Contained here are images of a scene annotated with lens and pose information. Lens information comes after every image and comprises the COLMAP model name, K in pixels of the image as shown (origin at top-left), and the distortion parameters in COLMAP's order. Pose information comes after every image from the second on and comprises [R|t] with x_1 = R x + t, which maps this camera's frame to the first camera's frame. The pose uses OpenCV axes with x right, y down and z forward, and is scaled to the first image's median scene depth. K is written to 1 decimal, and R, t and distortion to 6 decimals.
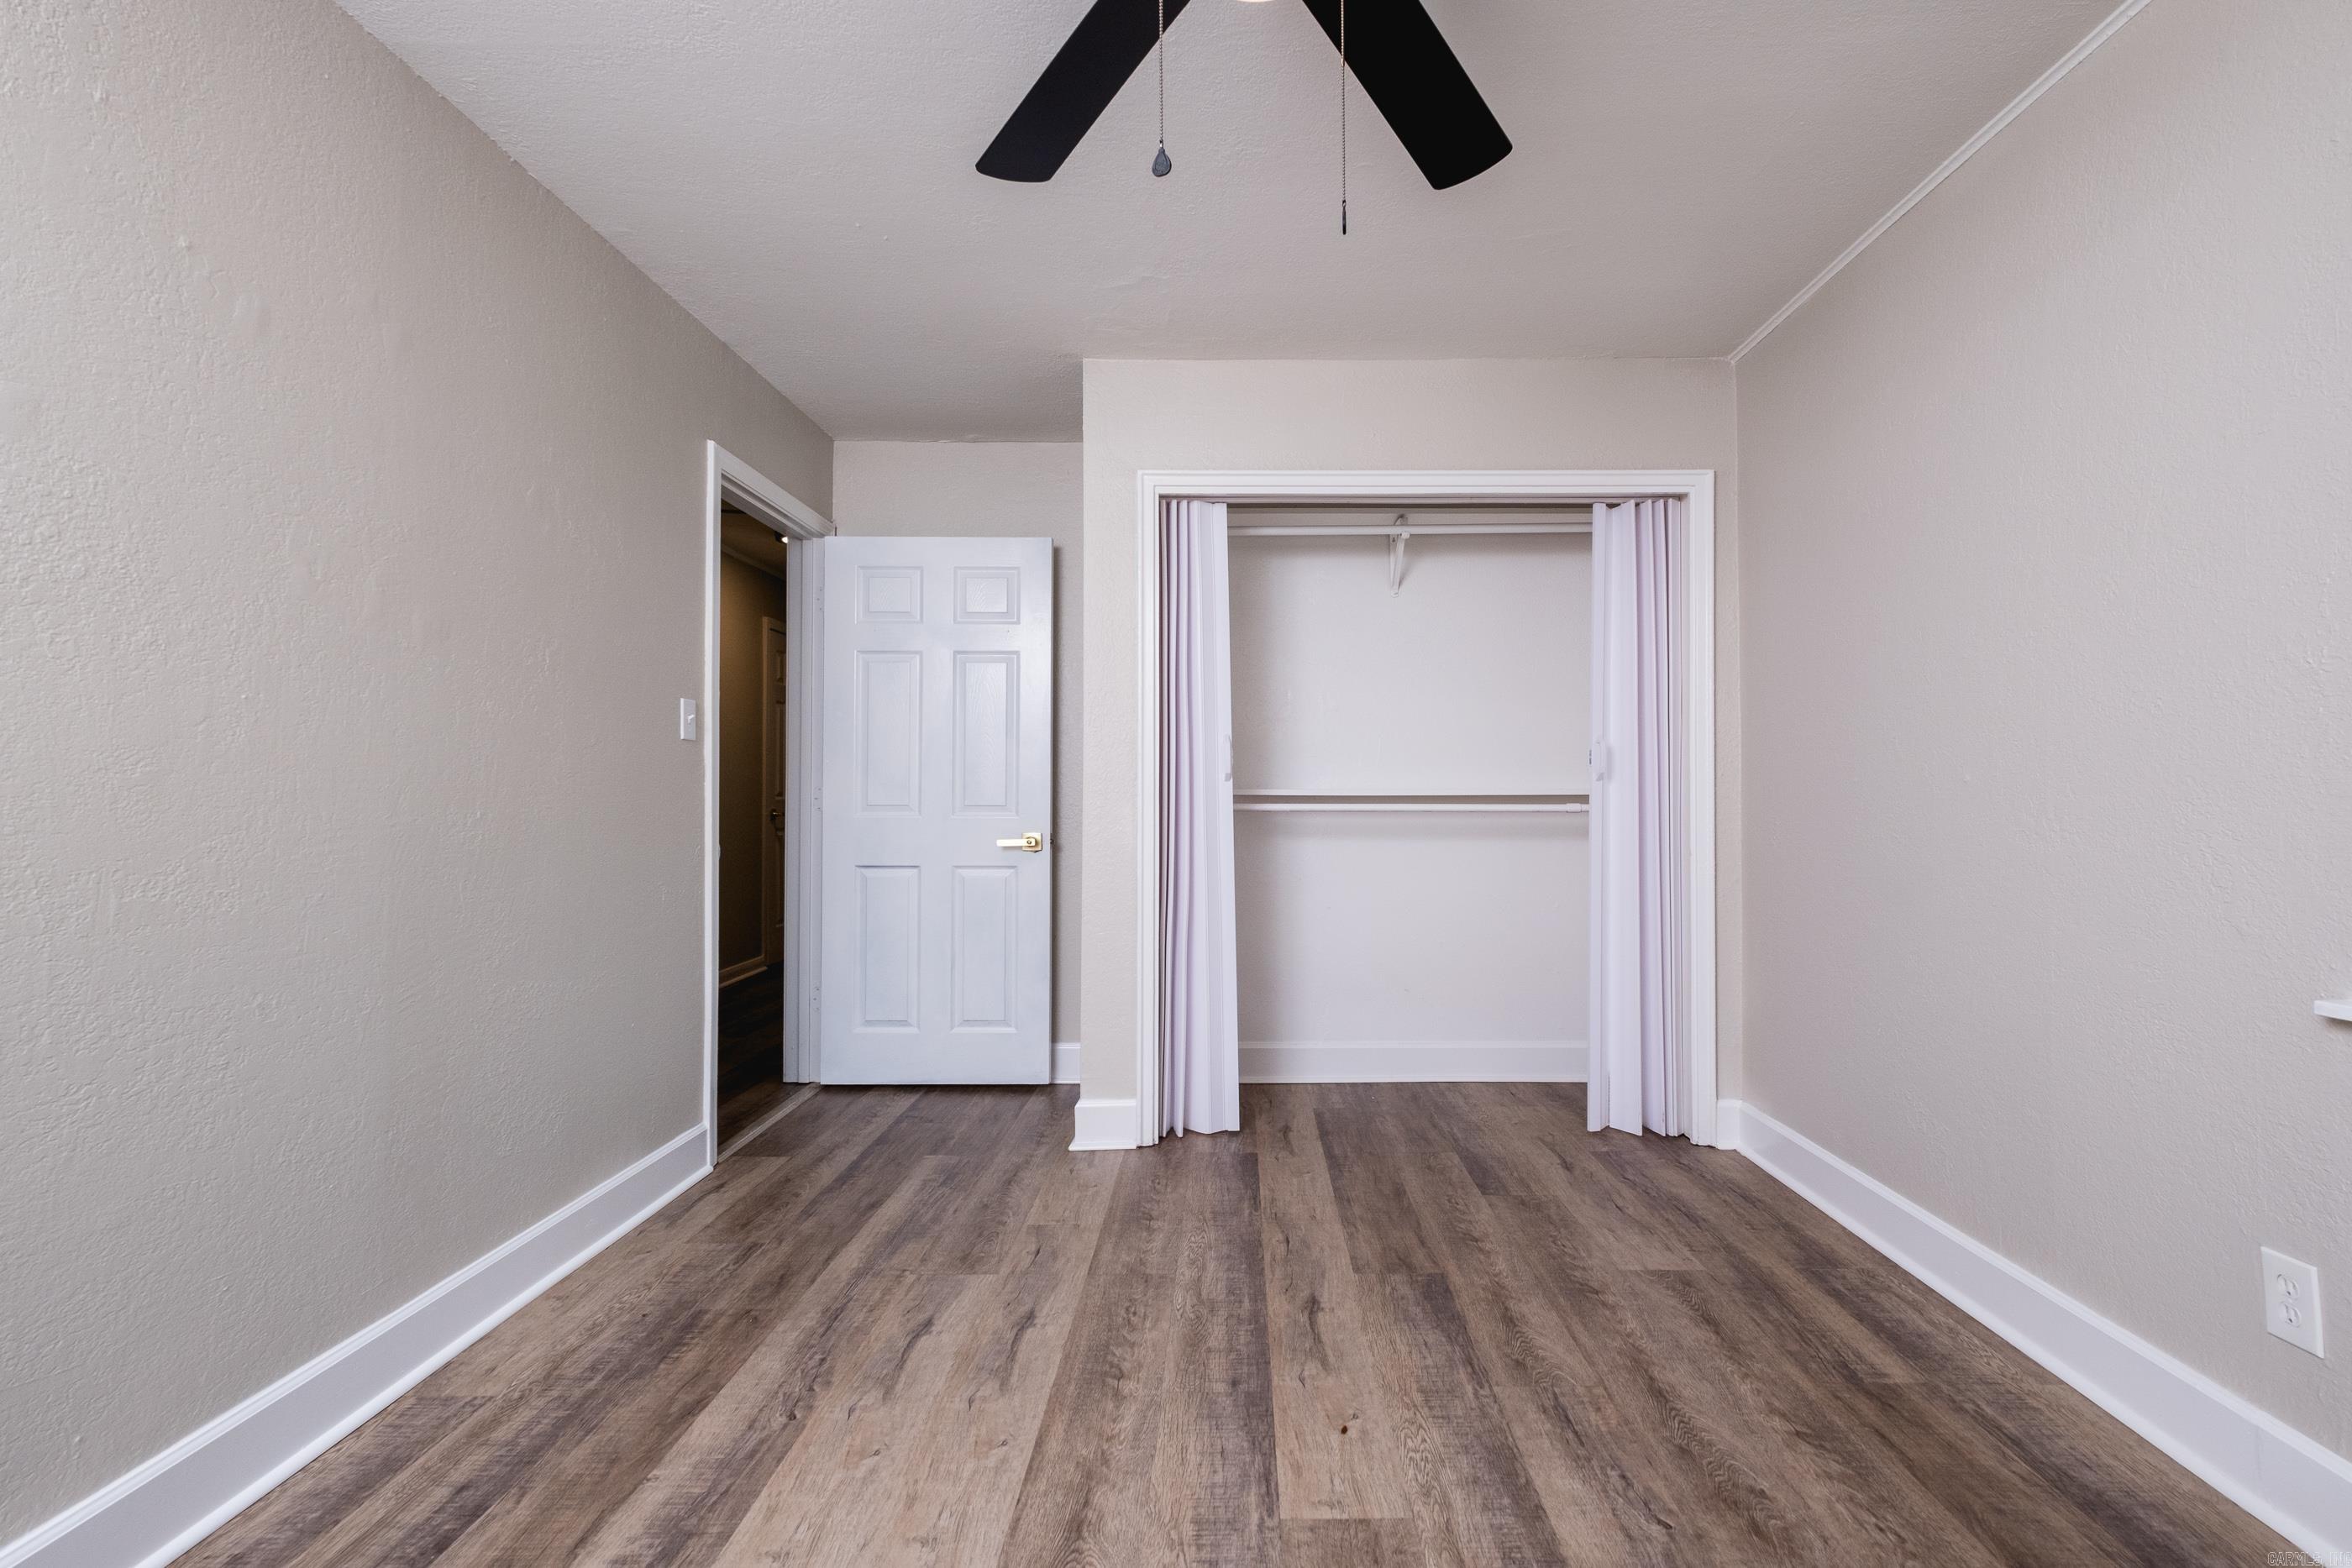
lens RADIAL K [[1019.2, 0, 1188.7], [0, 1019.2, 784.9], [0, 0, 1]] dist [0.009685, -0.005679]
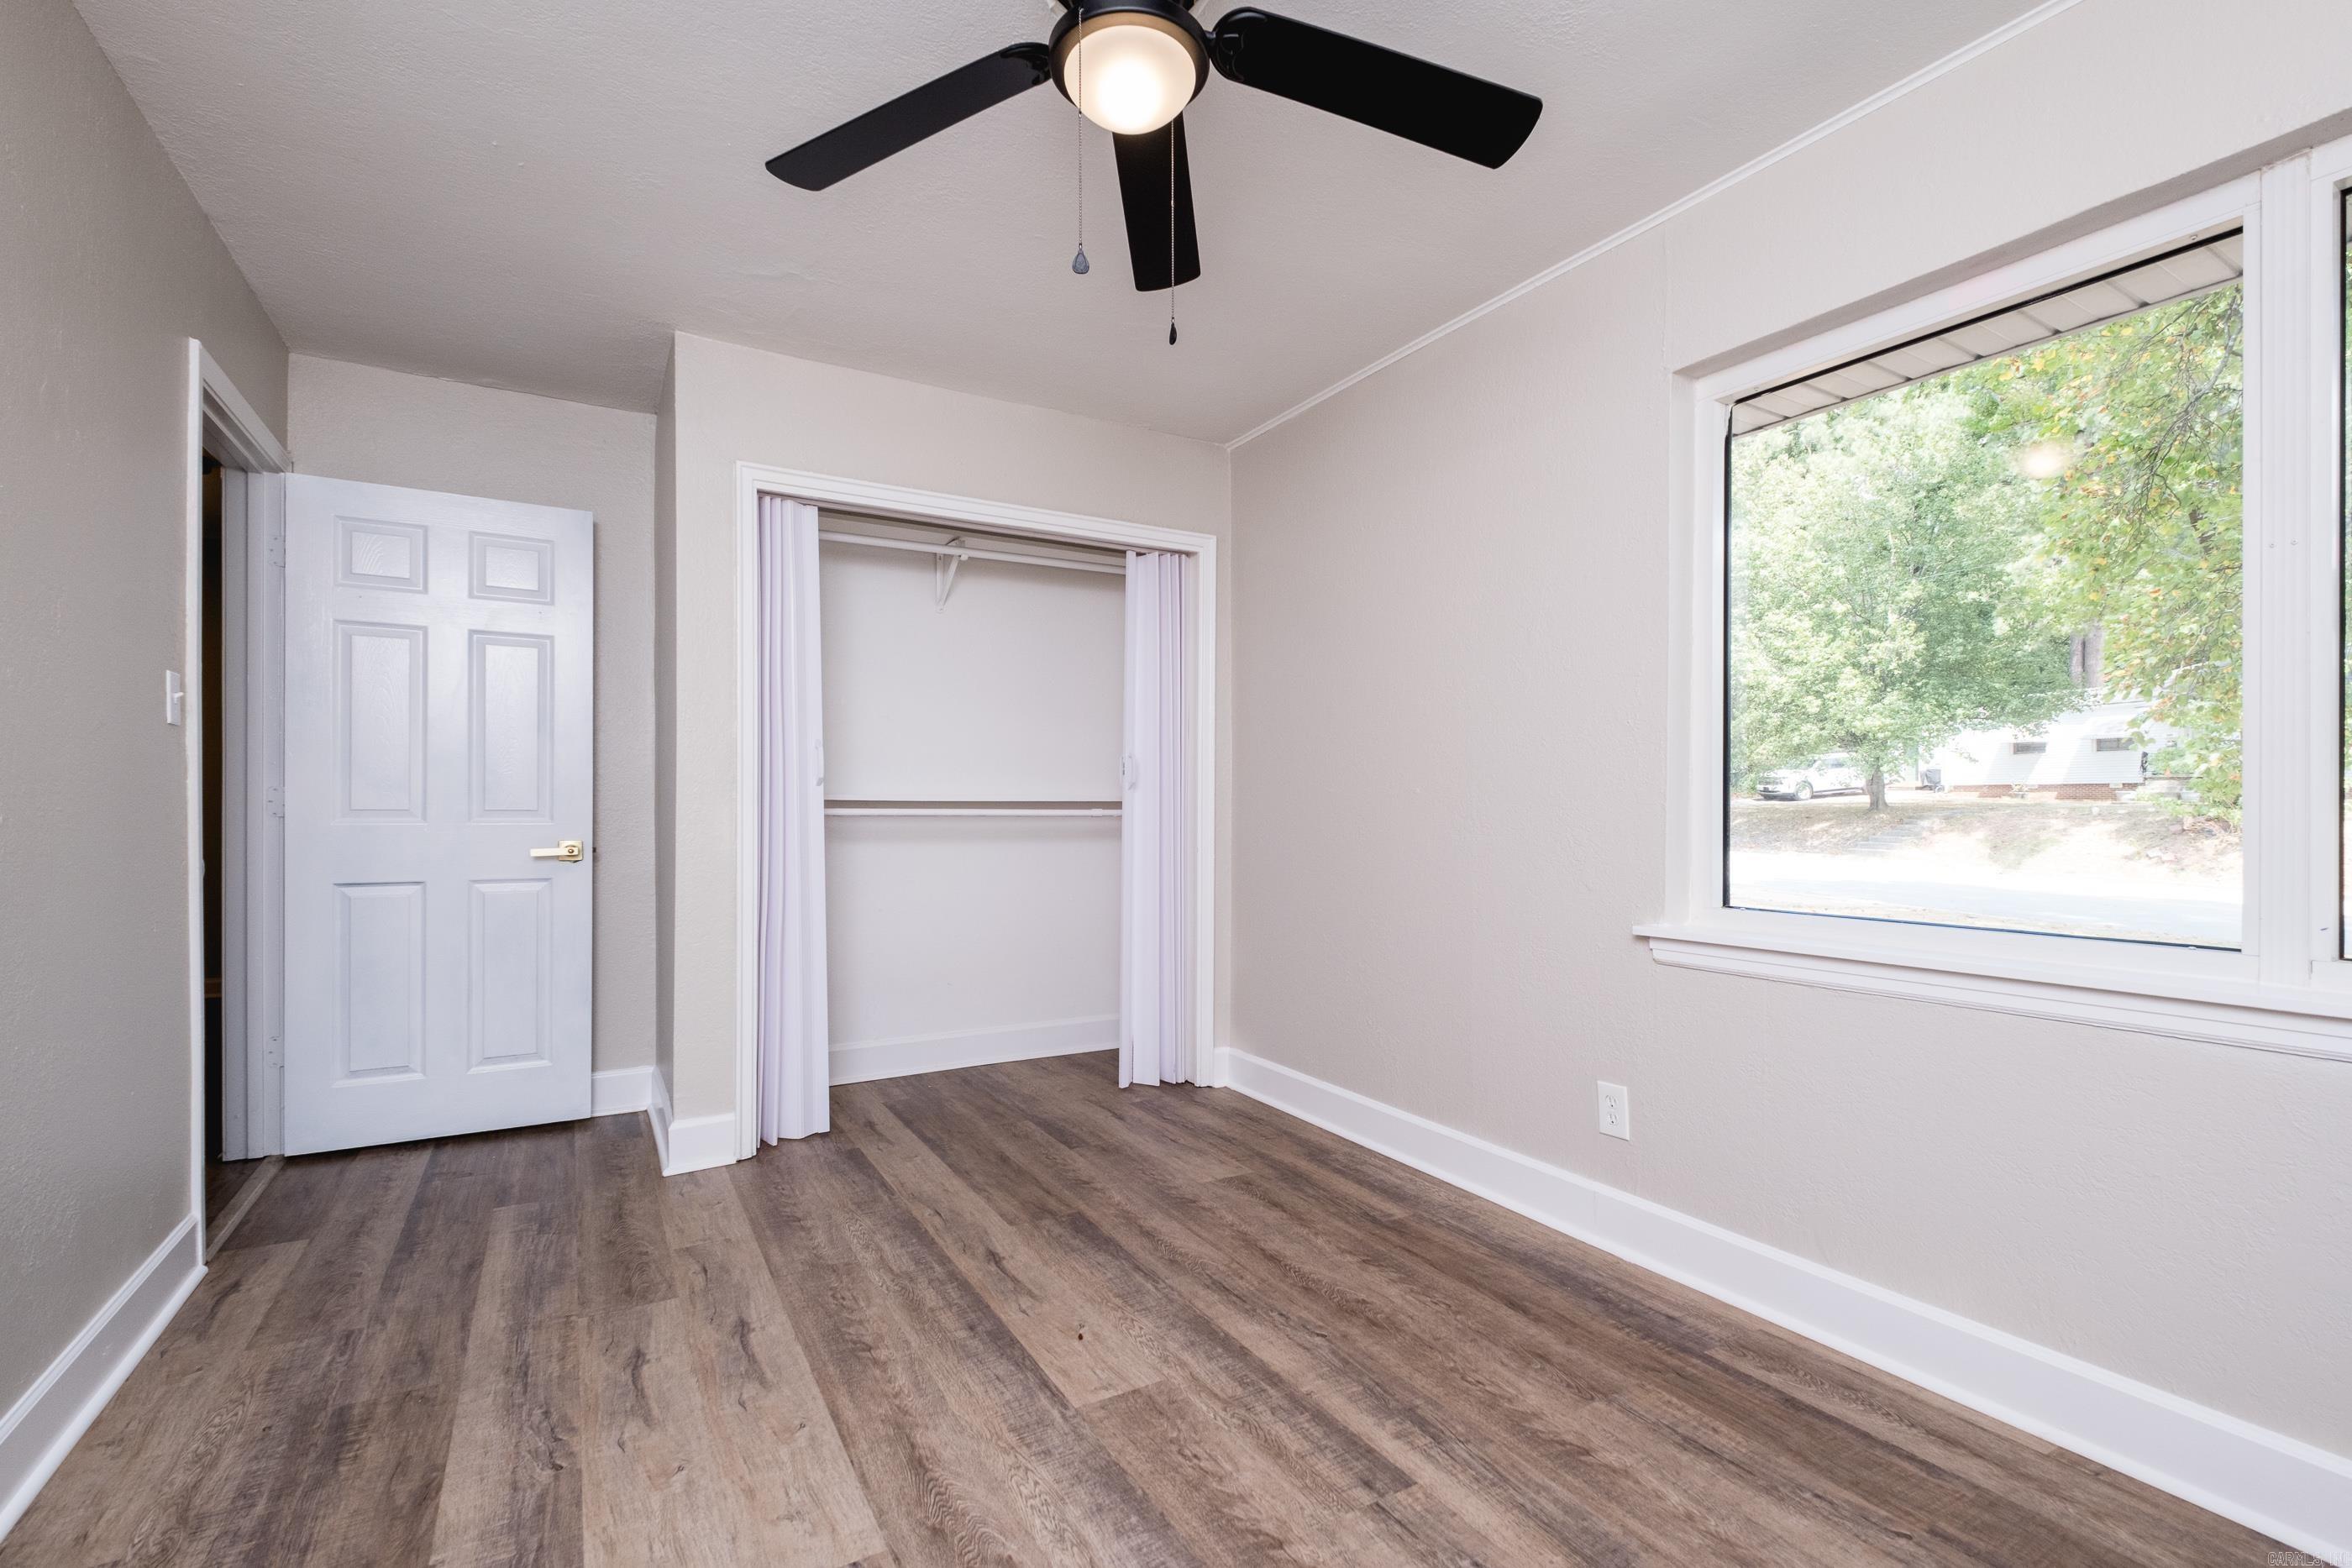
lens RADIAL K [[1019.2, 0, 1122.6], [0, 1019.2, 814.7], [0, 0, 1]] dist [0.009685, -0.005679]
pose [[0.876242, -0.001893, 0.481867, -0.198889], [-0.009311, 0.999739, 0.020858, 0.000762], [-0.481781, -0.022763, 0.875996, -0.024346]]
